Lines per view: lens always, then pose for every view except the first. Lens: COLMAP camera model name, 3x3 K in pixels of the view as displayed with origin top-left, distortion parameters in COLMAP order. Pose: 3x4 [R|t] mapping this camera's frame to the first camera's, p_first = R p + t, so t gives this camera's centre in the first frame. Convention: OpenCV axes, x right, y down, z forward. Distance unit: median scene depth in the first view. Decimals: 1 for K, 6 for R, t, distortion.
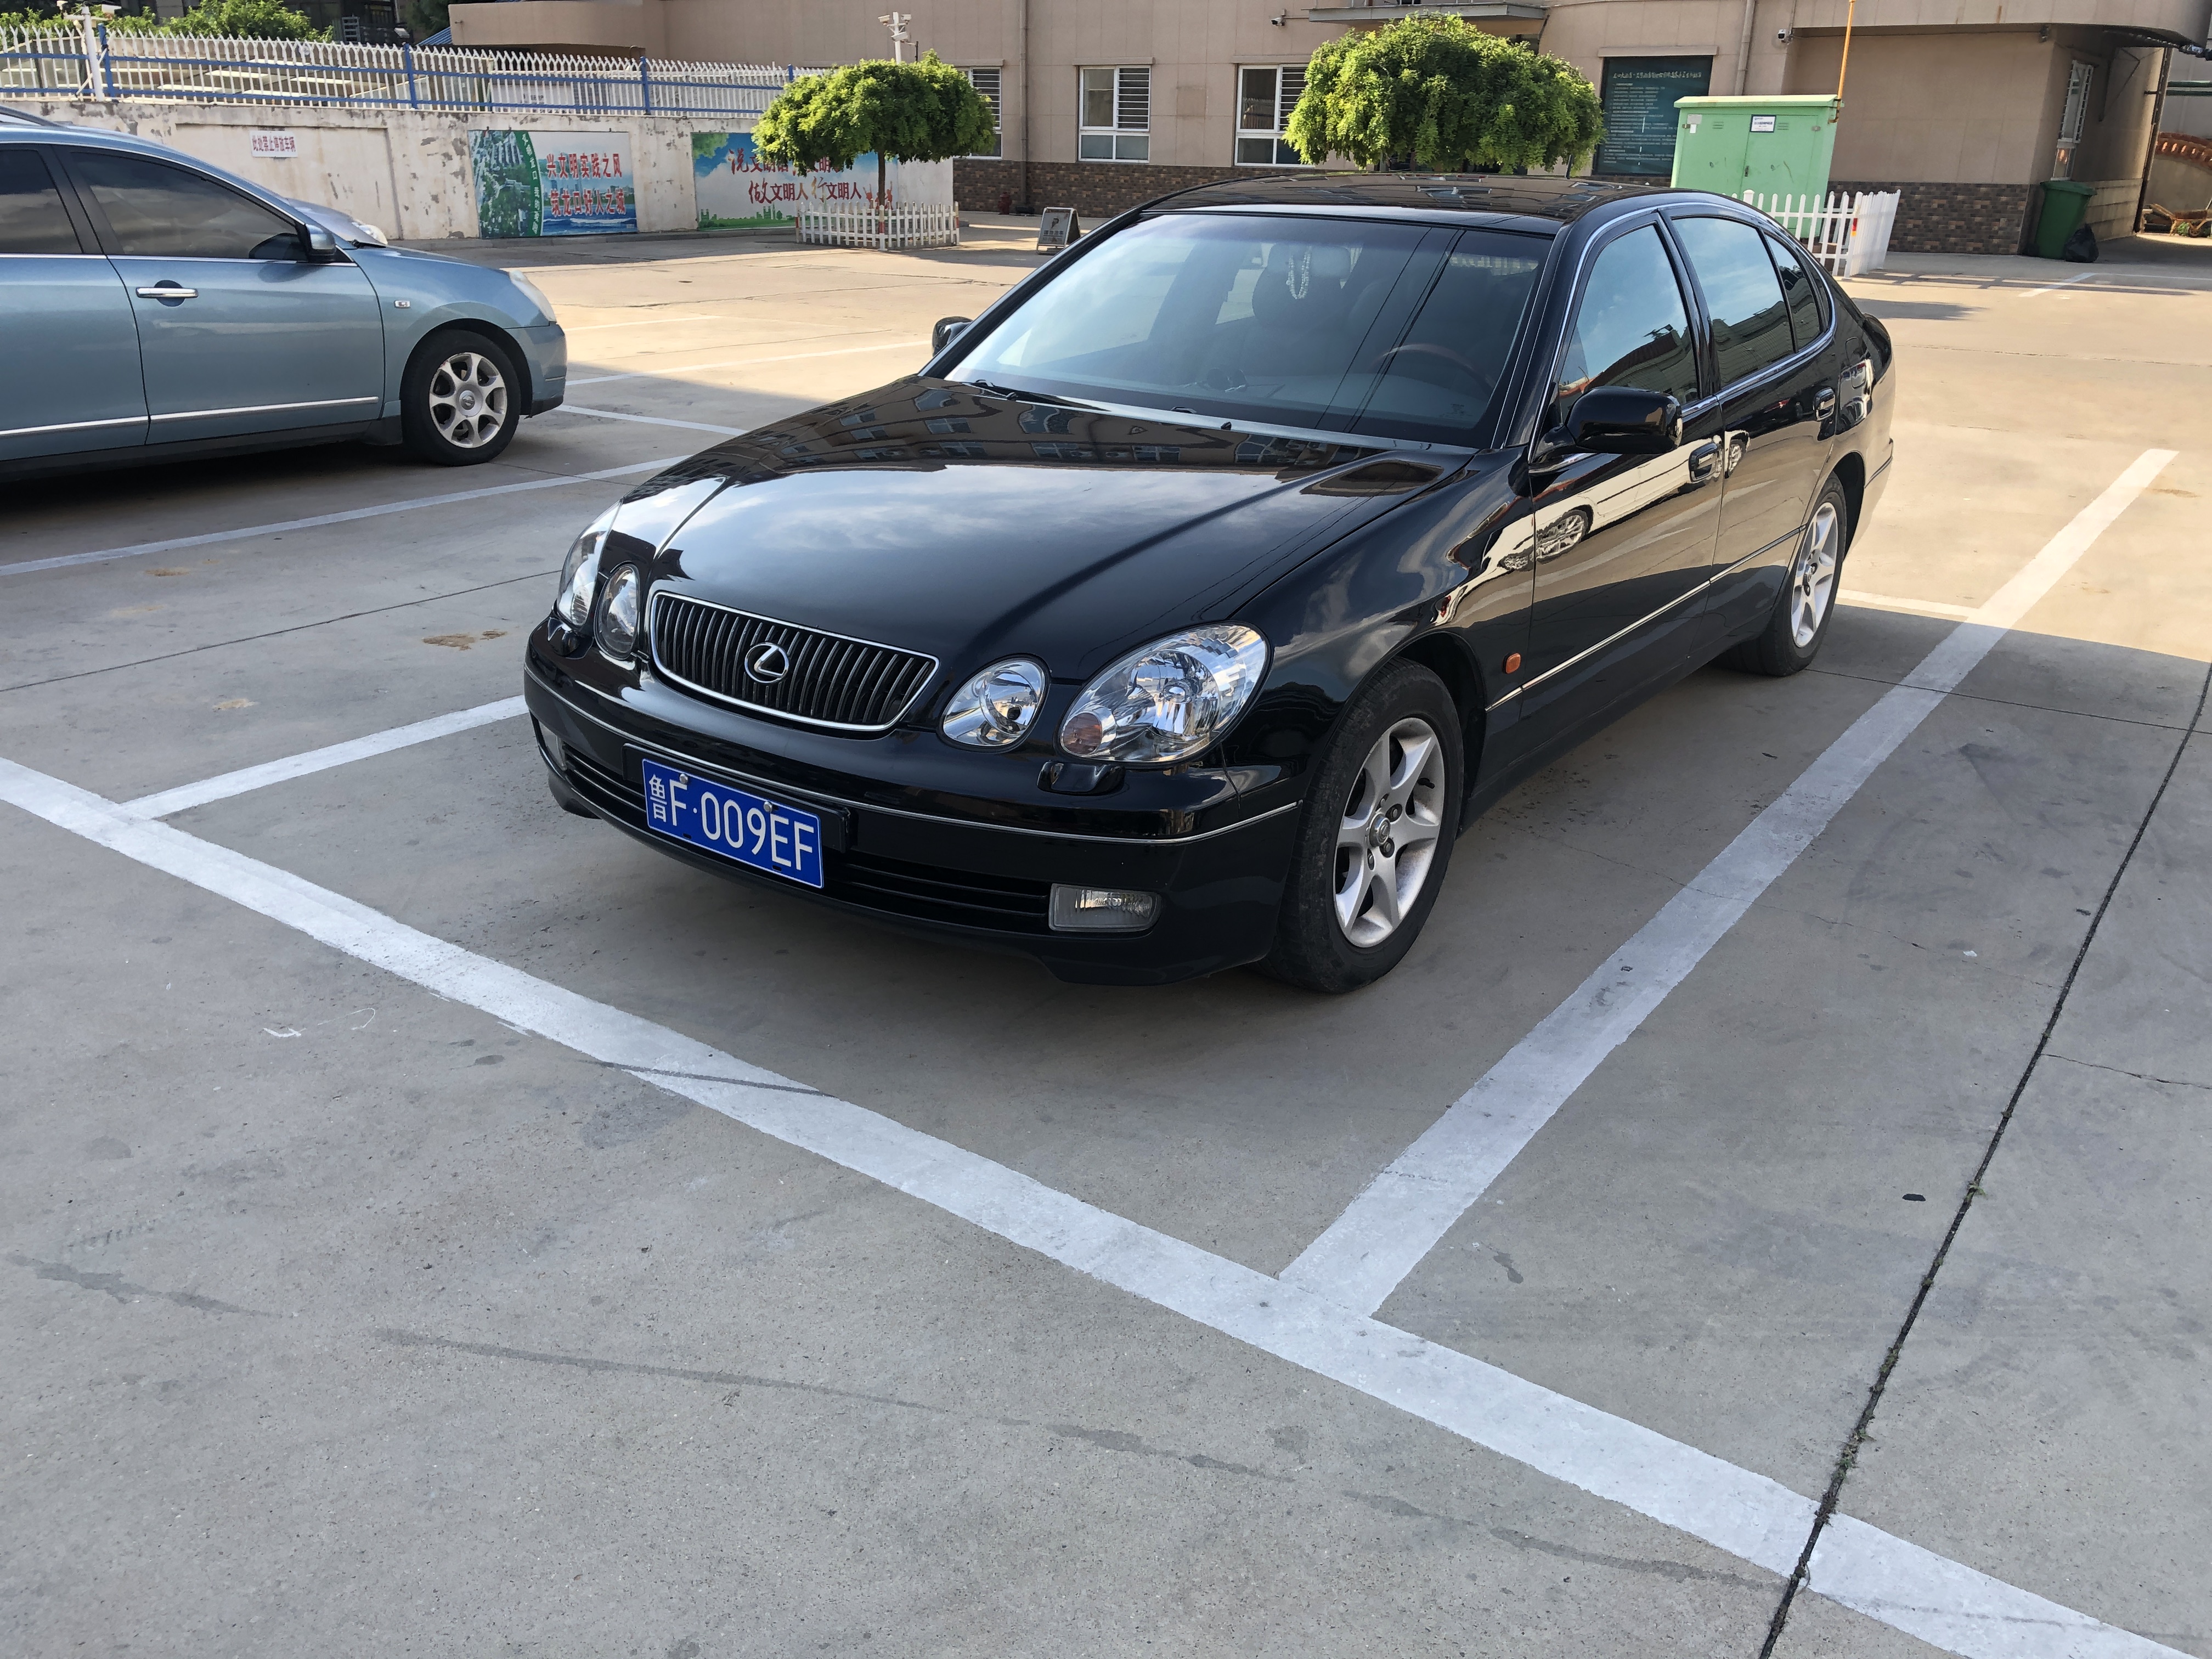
lens RADIAL K [[1808.4, 0, 1088.8], [0, 1808.4, 821.8], [0, 0, 1]] dist [0.022985, -0.017359]
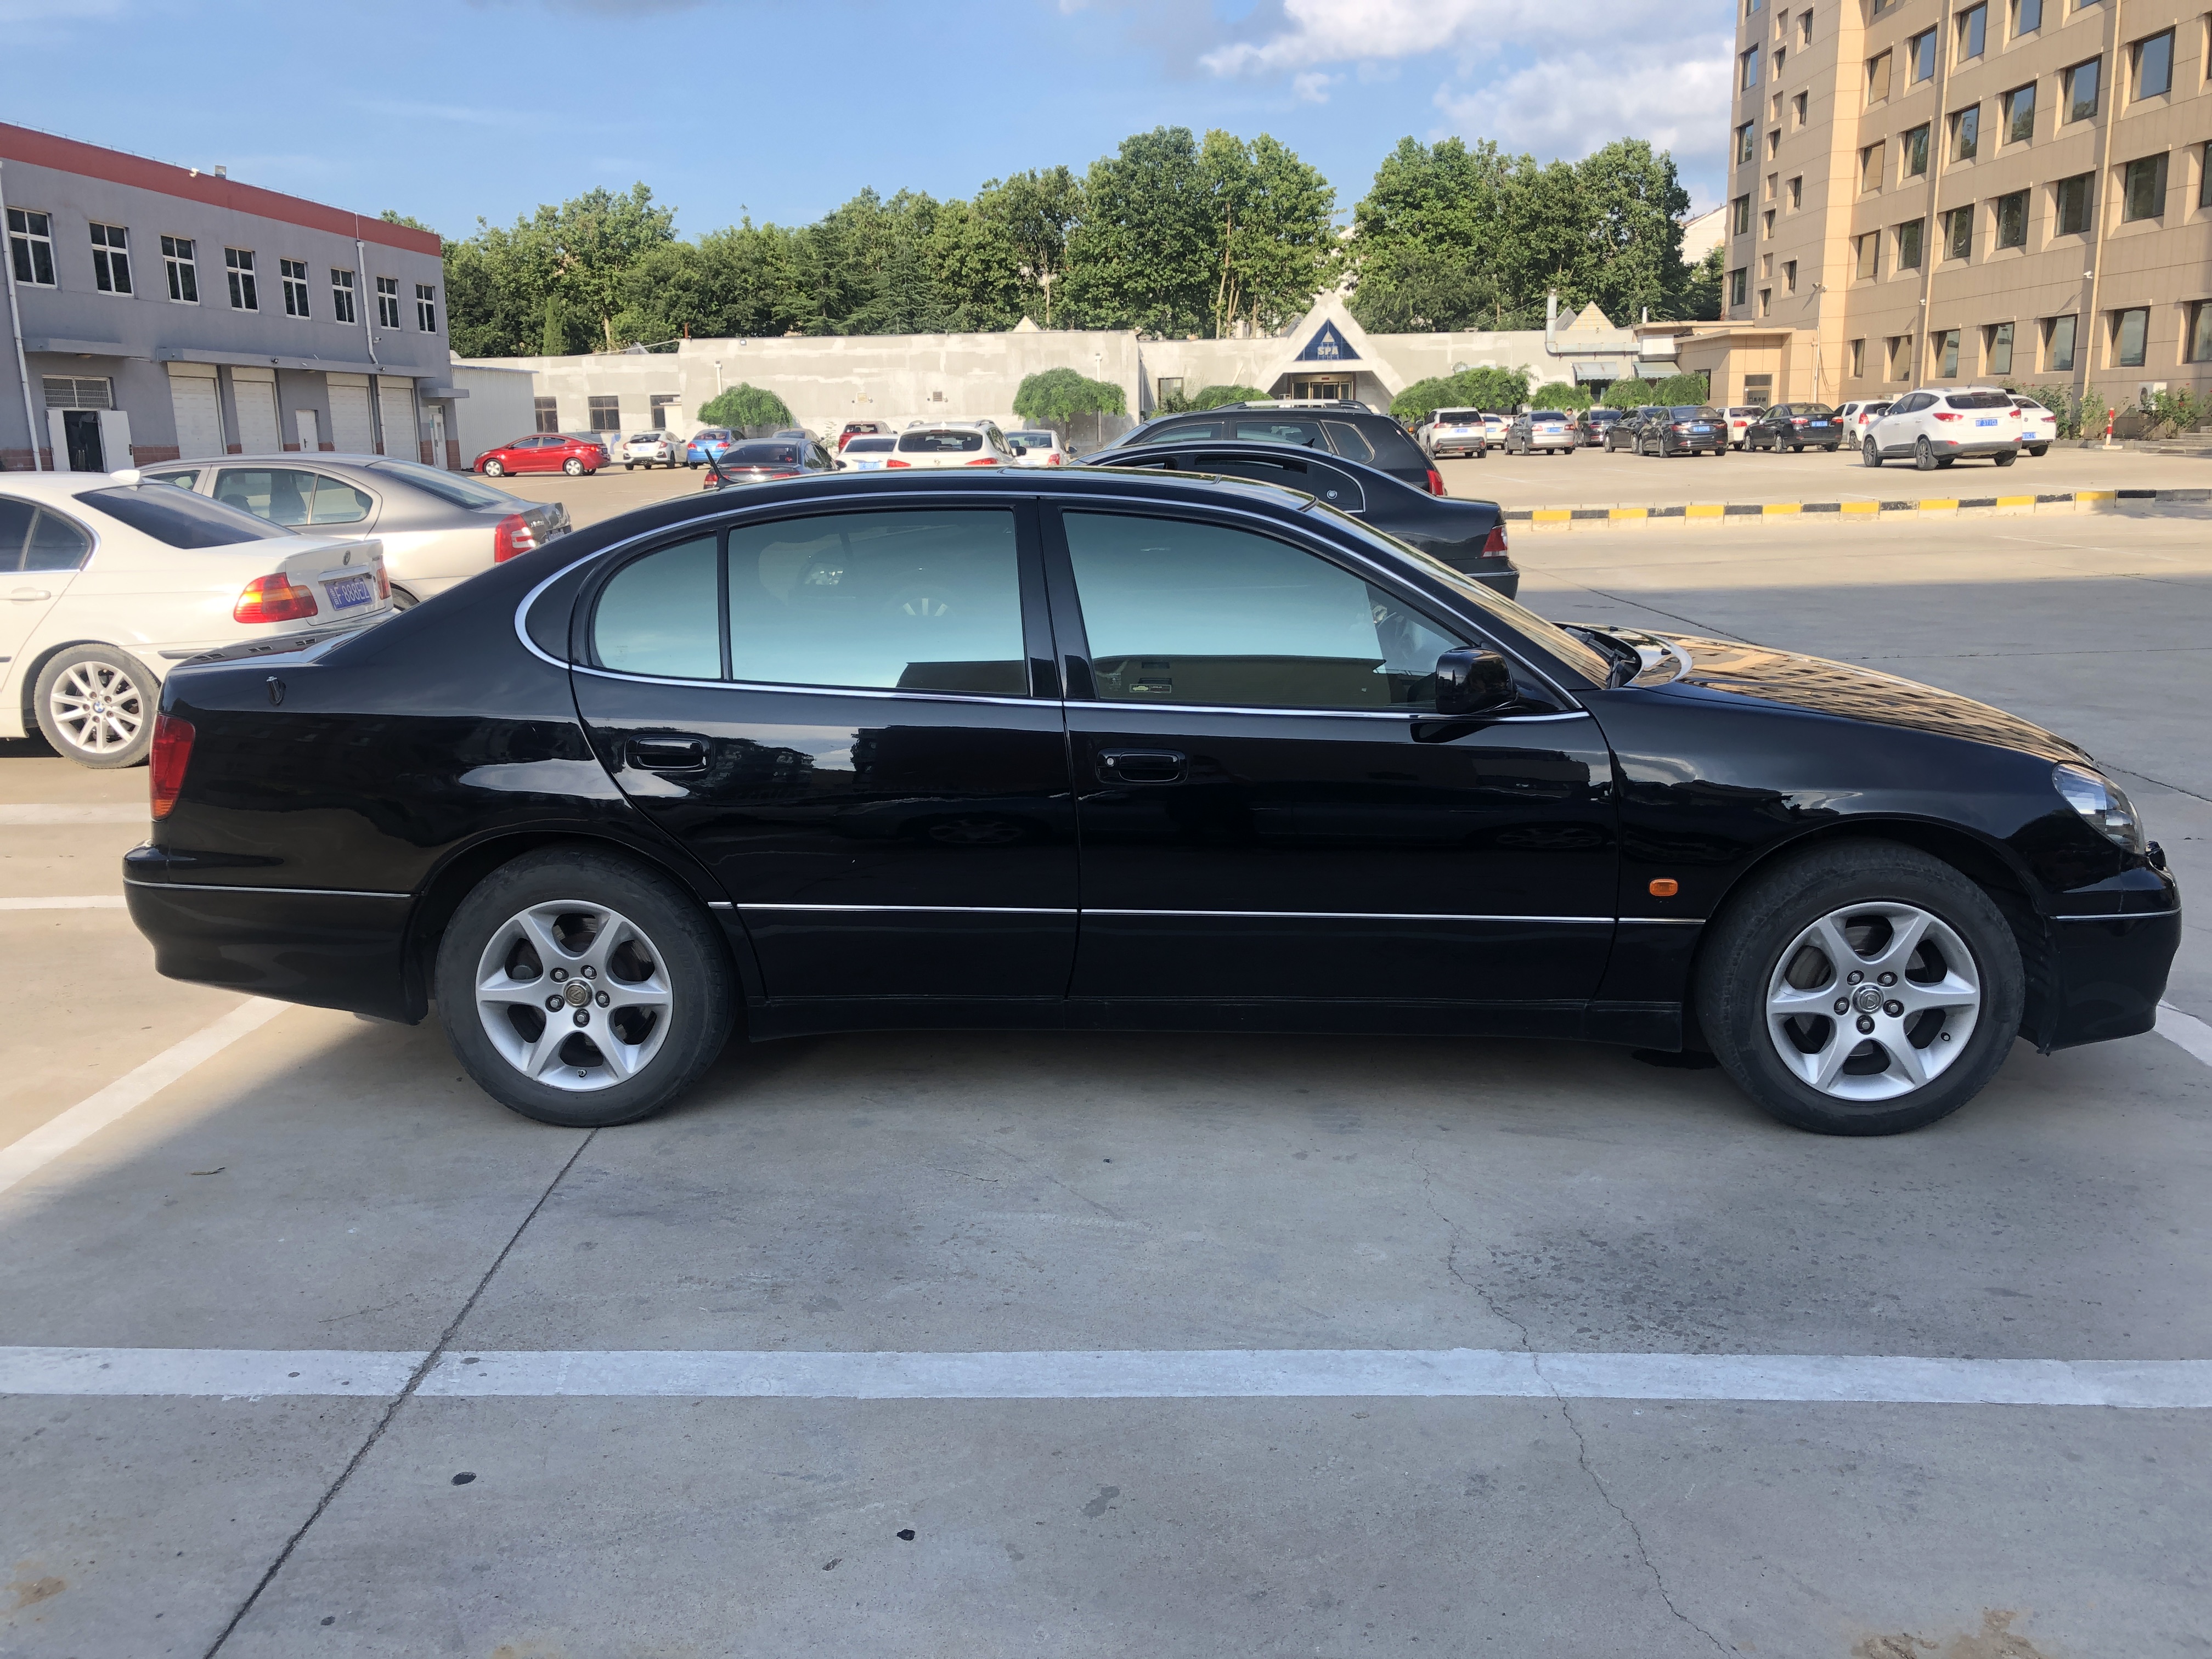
lens RADIAL K [[1808.4, 0, 1093.4], [0, 1808.4, 831.2], [0, 0, 1]] dist [0.022985, -0.017359]
pose [[-0.540976, -0.191824, 0.818870, -0.753292], [0.303391, 0.863576, 0.402728, -0.675007], [-0.784410, 0.466304, -0.408976, 1.742940]]
